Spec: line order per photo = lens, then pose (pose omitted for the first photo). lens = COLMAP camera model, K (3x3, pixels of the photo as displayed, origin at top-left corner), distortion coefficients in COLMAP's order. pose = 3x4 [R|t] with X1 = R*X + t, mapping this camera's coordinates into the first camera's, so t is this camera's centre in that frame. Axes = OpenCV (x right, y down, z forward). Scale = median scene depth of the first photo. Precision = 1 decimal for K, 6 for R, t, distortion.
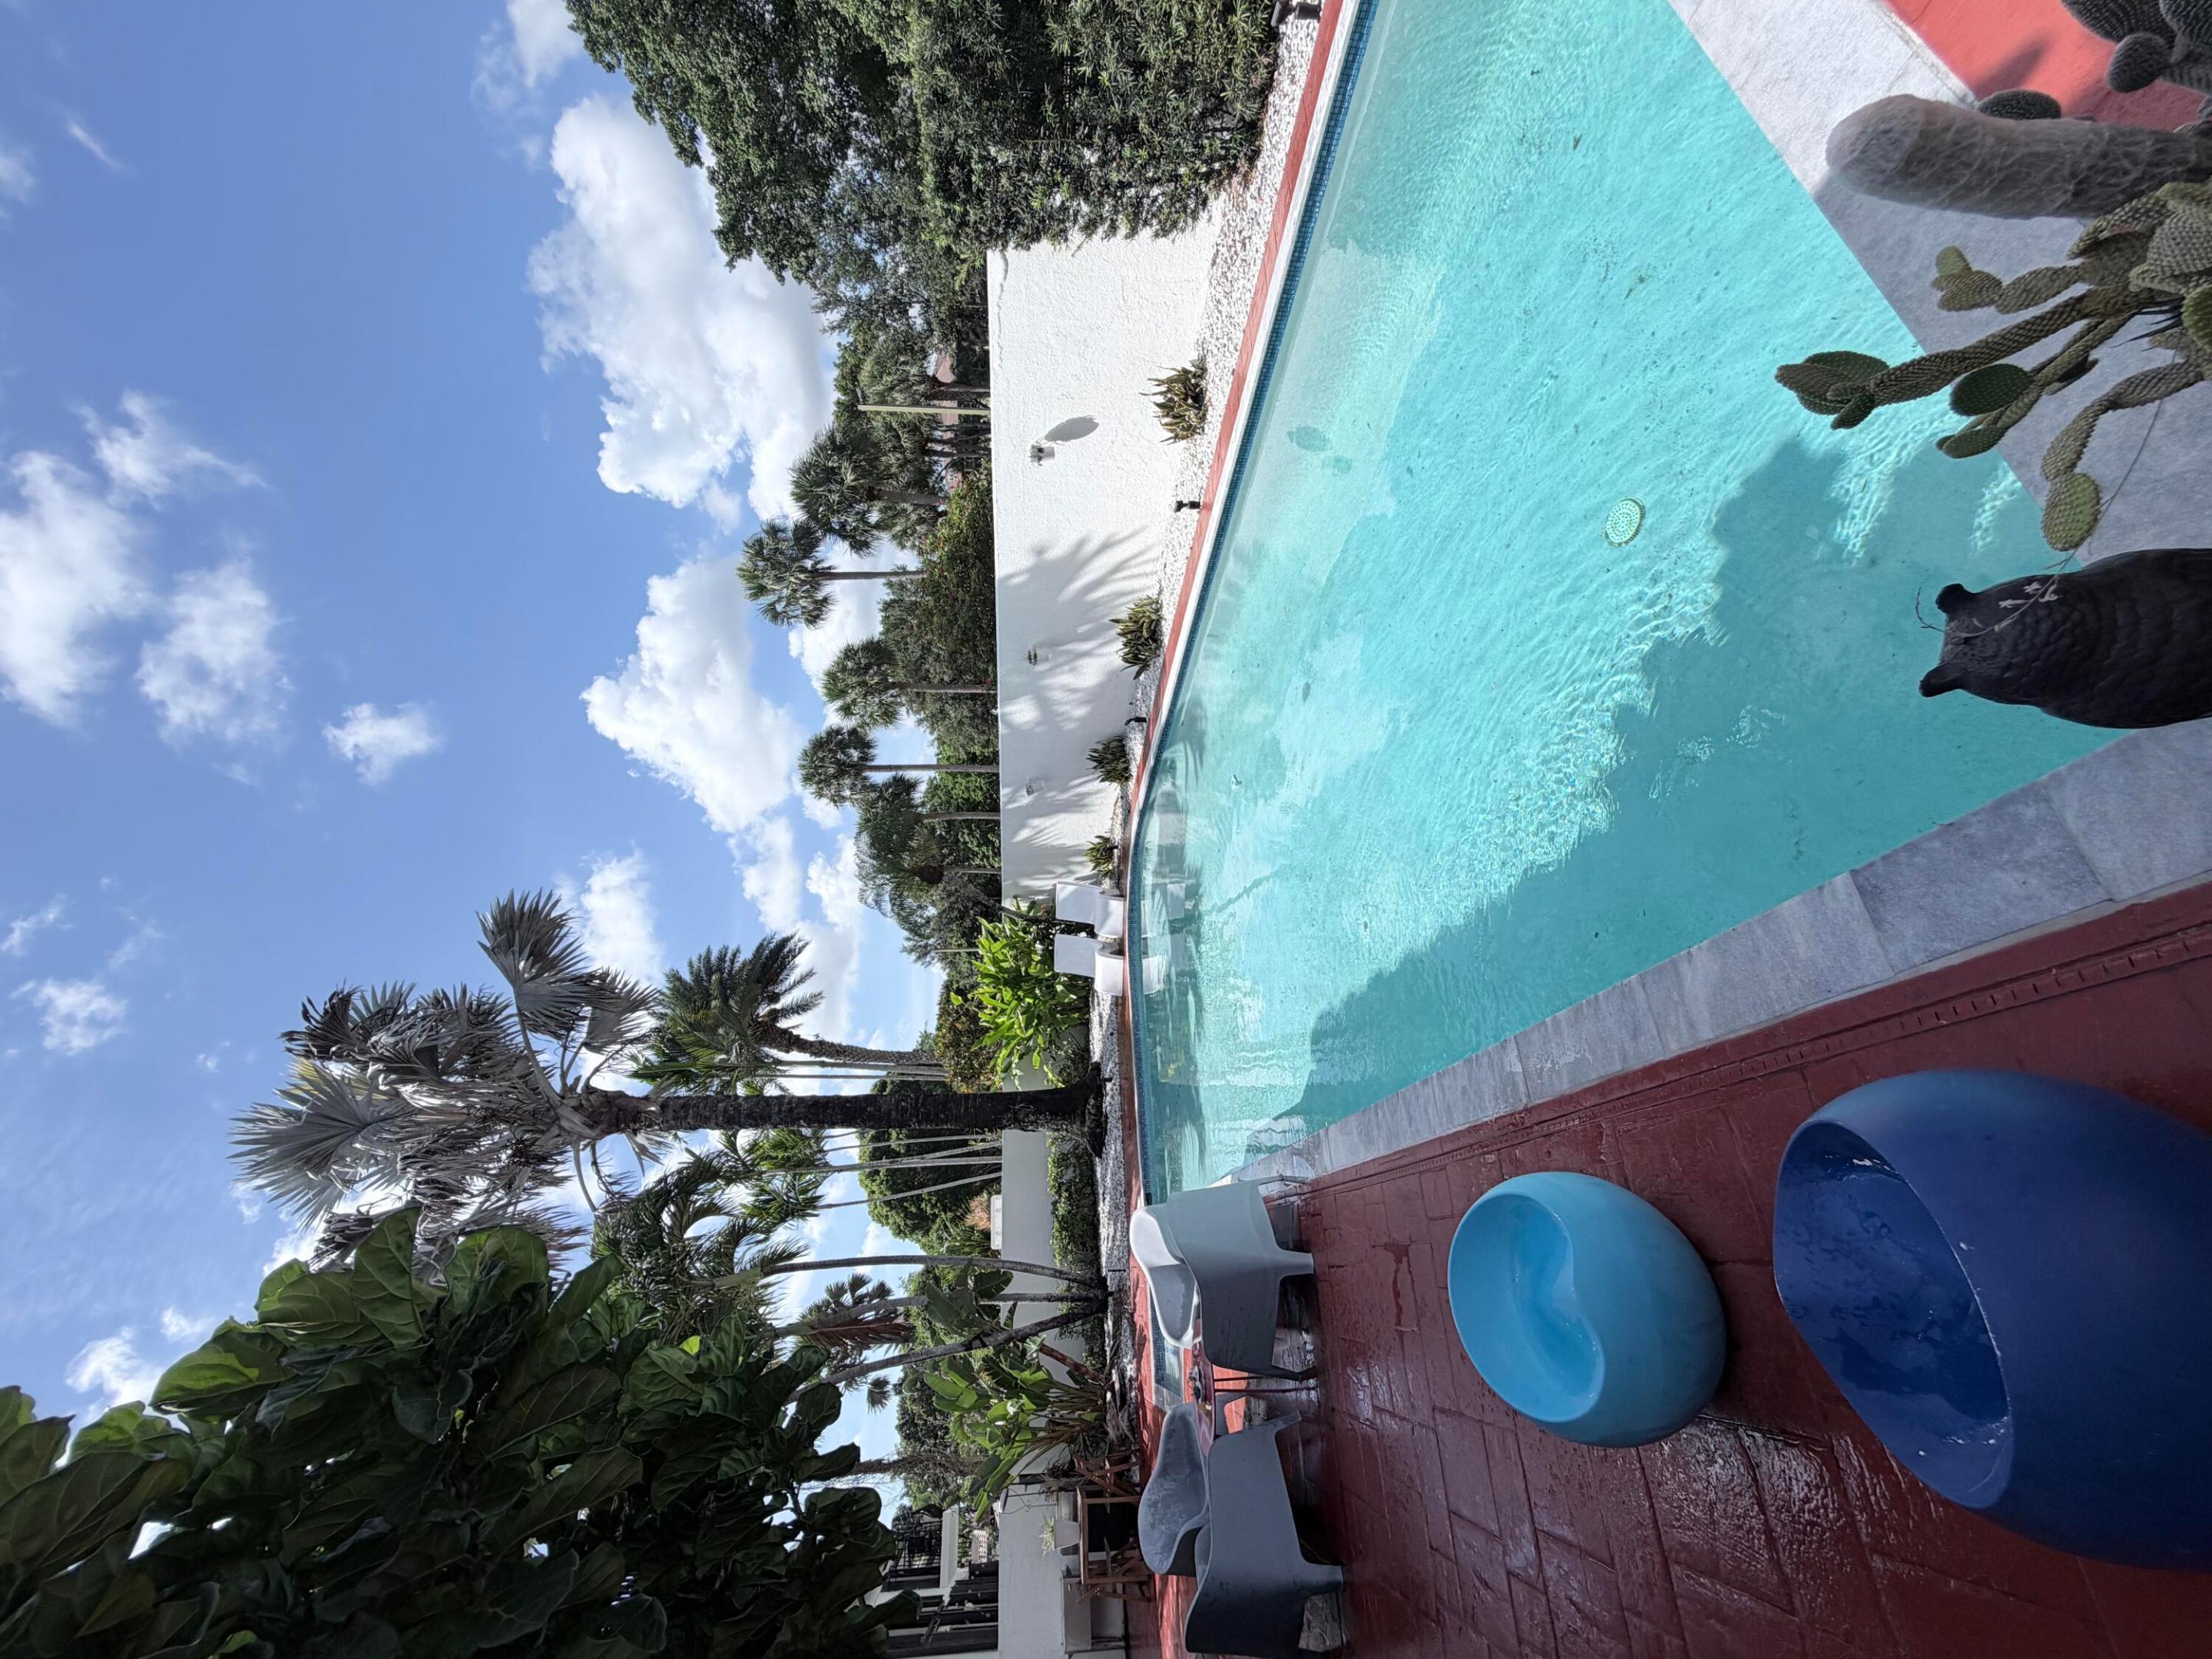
lens RADIAL K [[882.4, 0, 1097.9], [0, 882.4, 833.4], [0, 0, 1]] dist [0.000720, -0.000119]
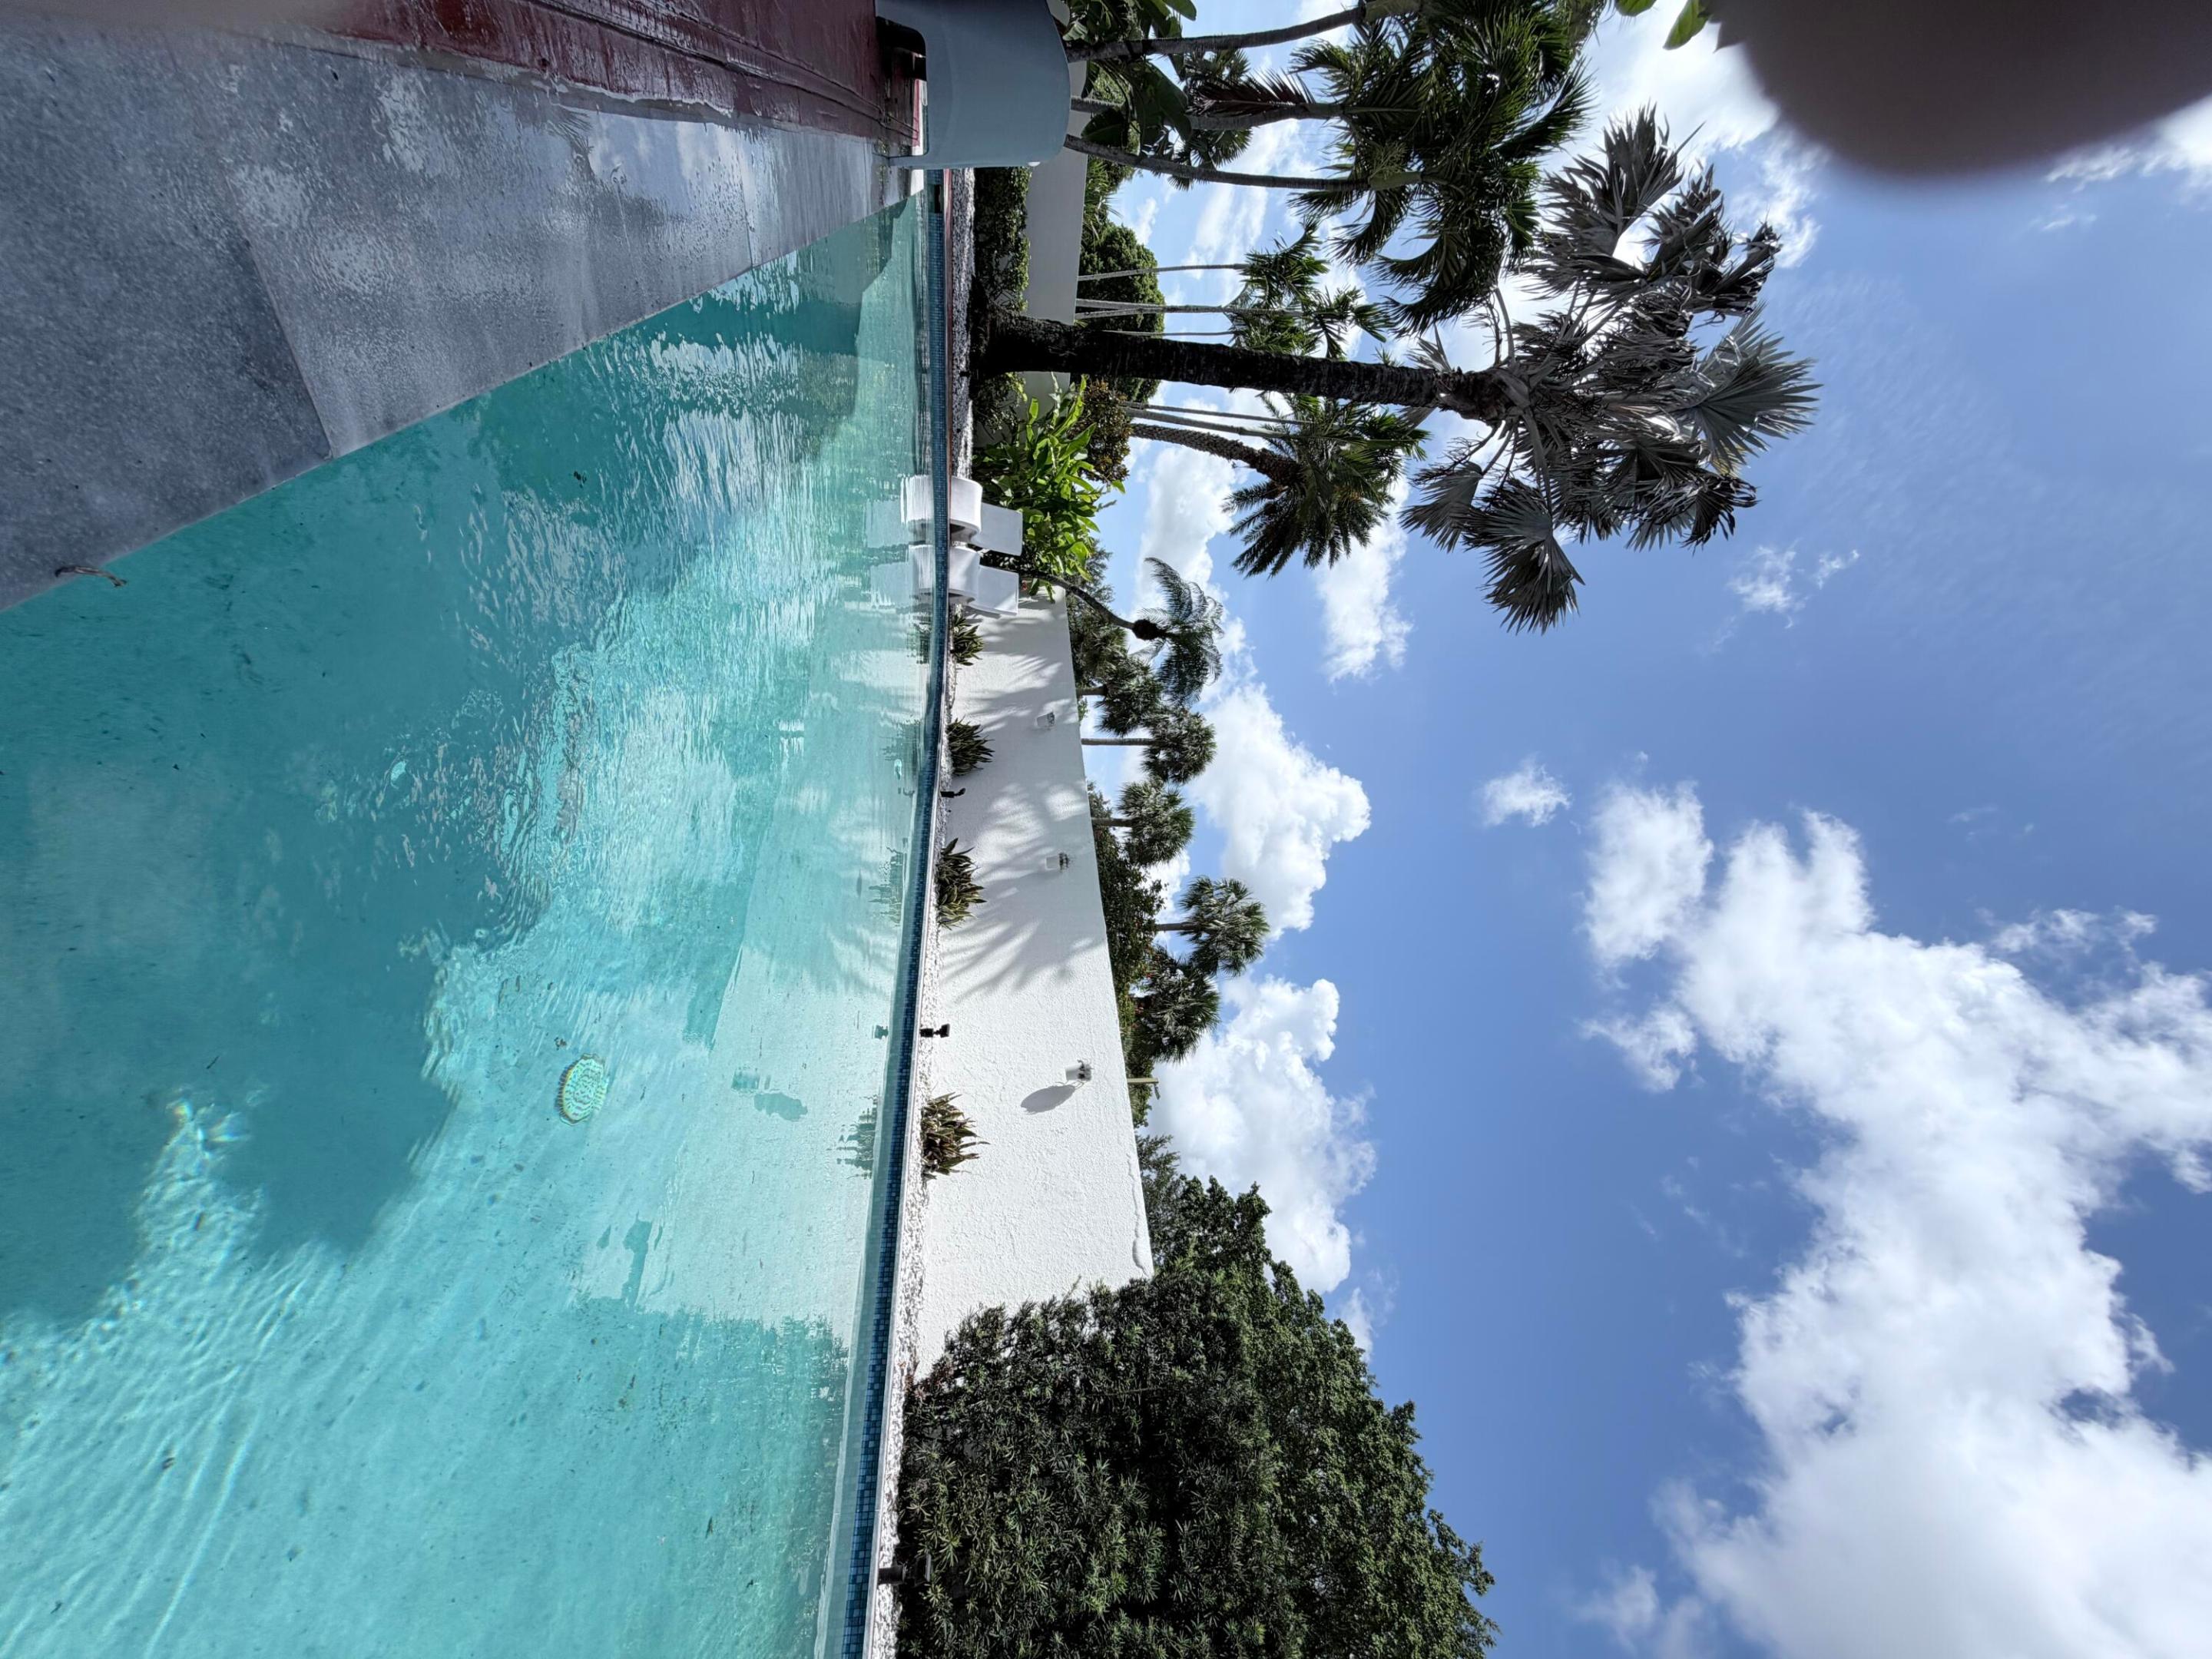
lens RADIAL K [[882.4, 0, 1096.6], [0, 882.4, 833.9], [0, 0, 1]] dist [0.000720, -0.000119]
pose [[-0.974347, 0.004153, -0.225012, 0.081113], [0.036508, -0.983669, -0.176245, -0.003121], [-0.222070, -0.179939, 0.958283, 0.075407]]
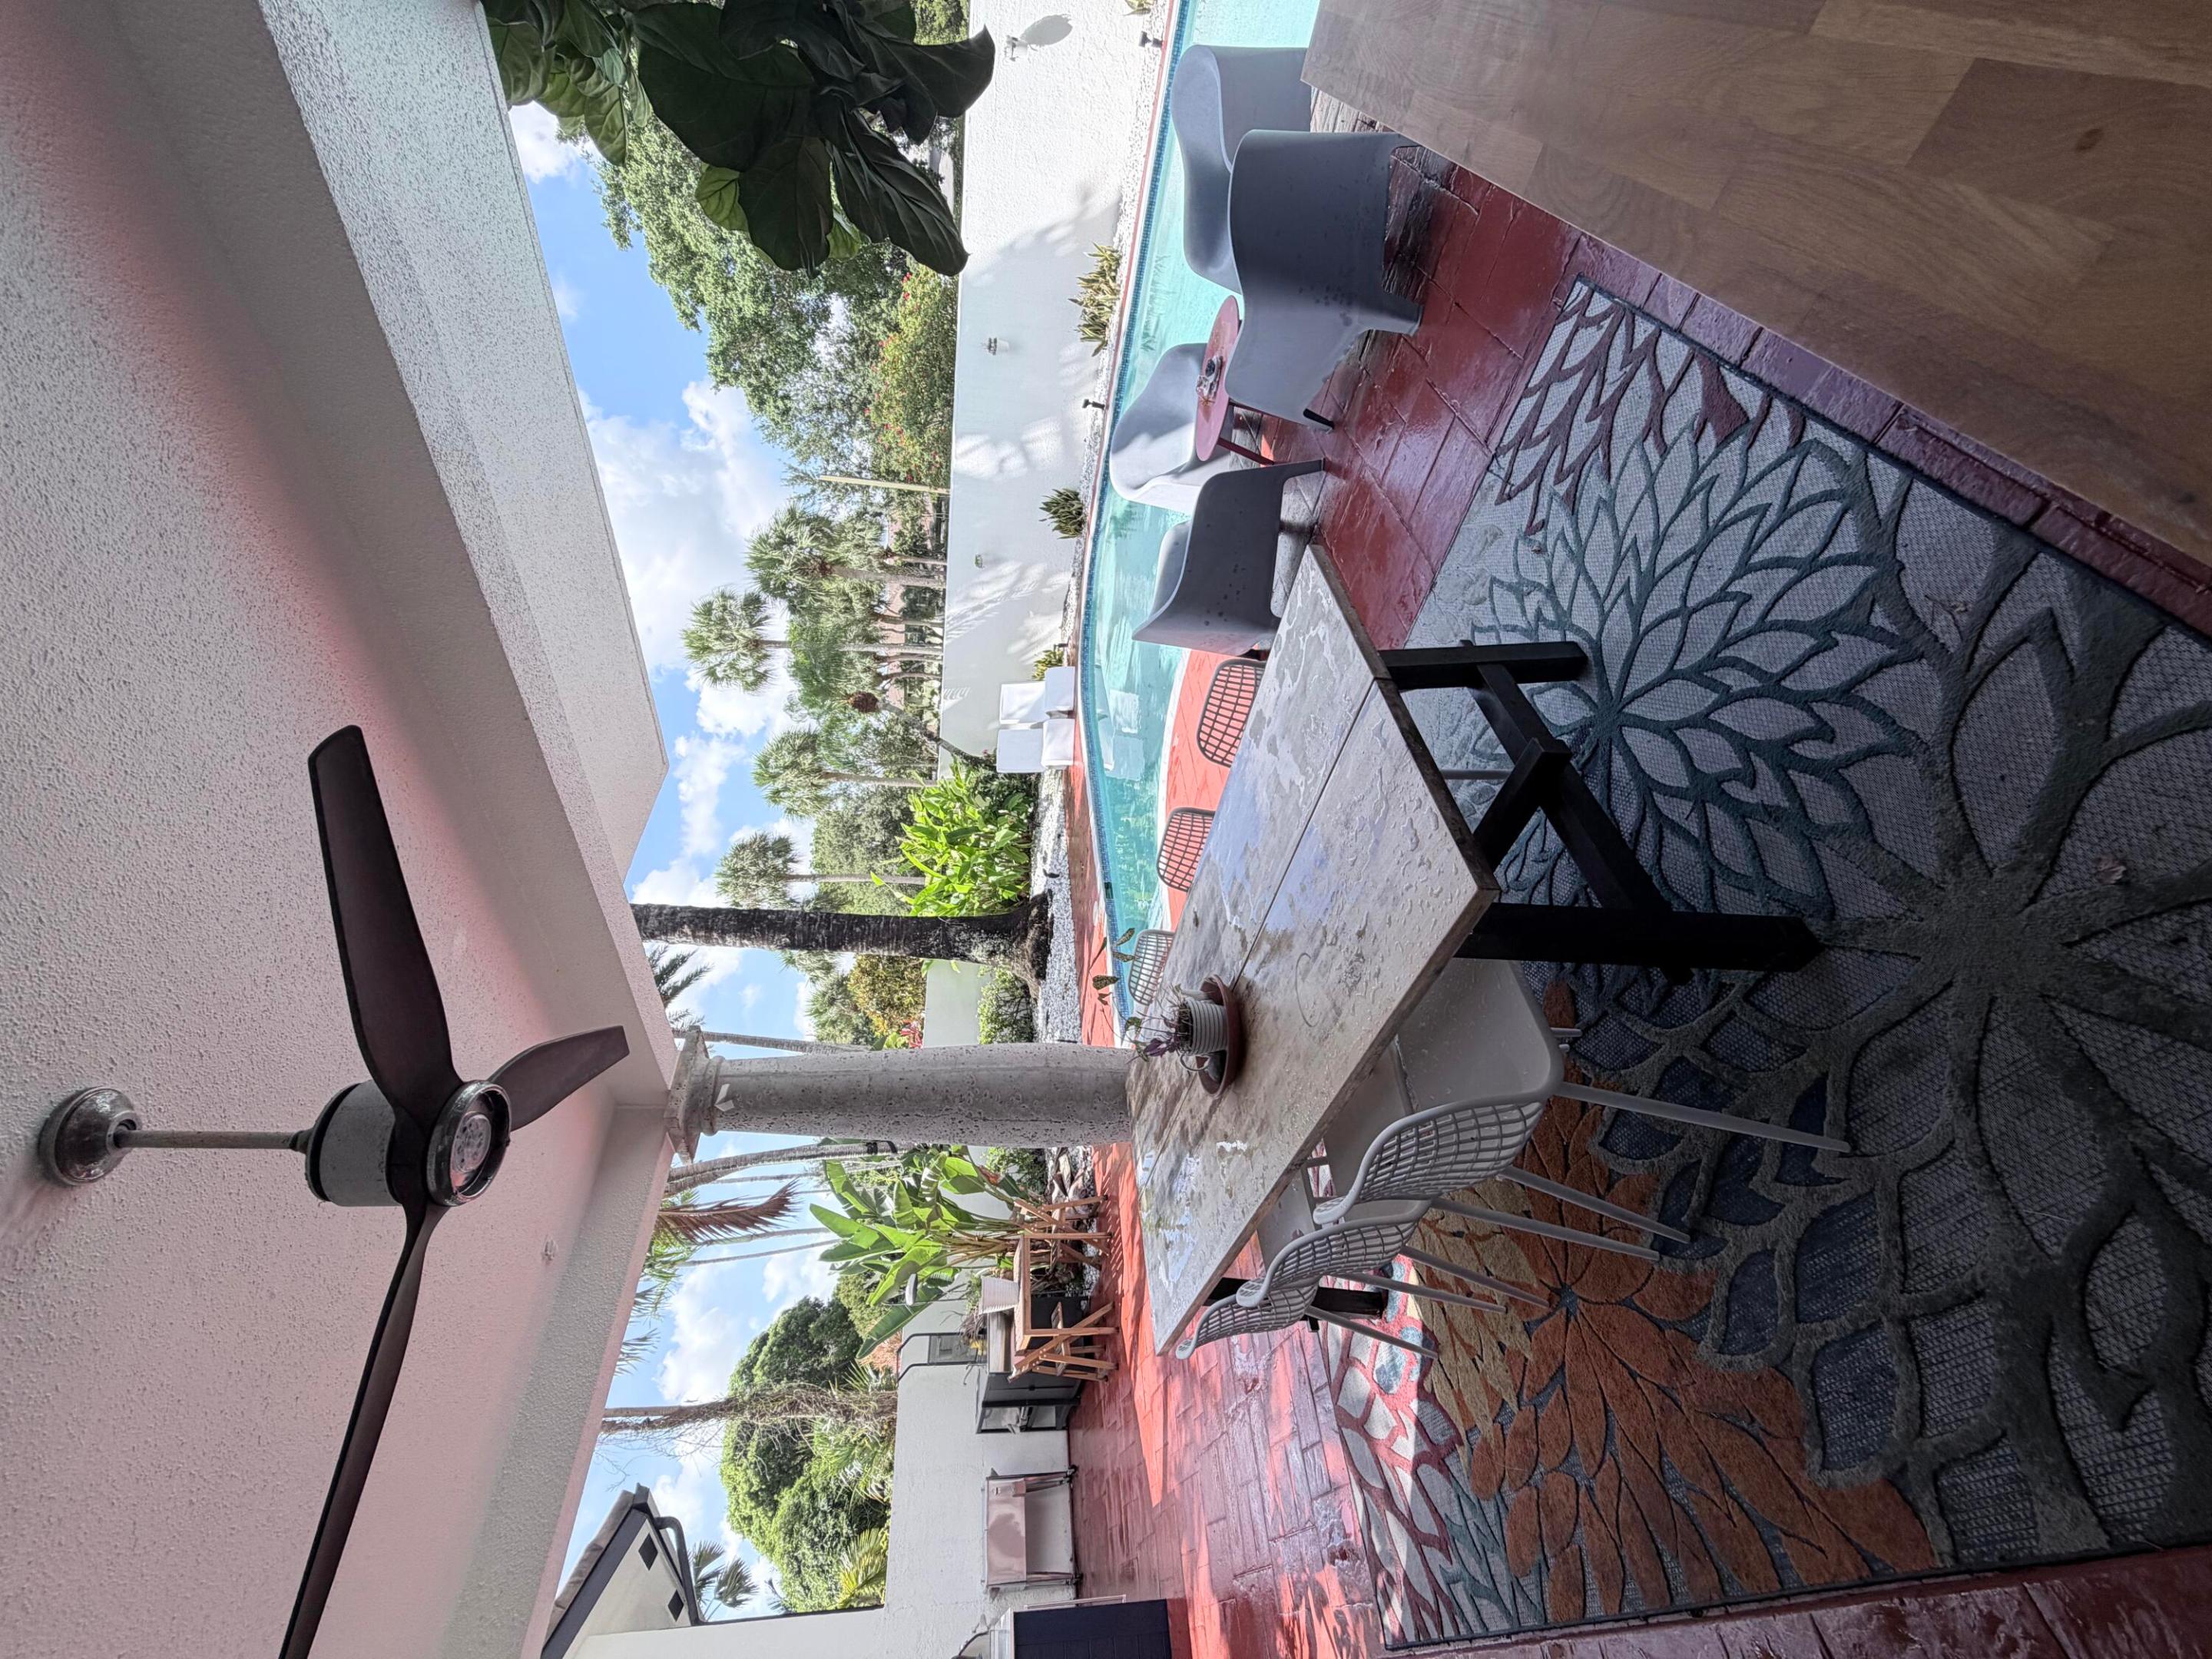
lens RADIAL K [[882.4, 0, 1090.2], [0, 882.4, 842.6], [0, 0, 1]] dist [0.000720, -0.000119]
pose [[0.997093, 0.022402, 0.072821, -0.018360], [0.000713, 0.953008, -0.302944, 0.521740], [-0.076185, 0.302115, 0.950222, 0.145291]]
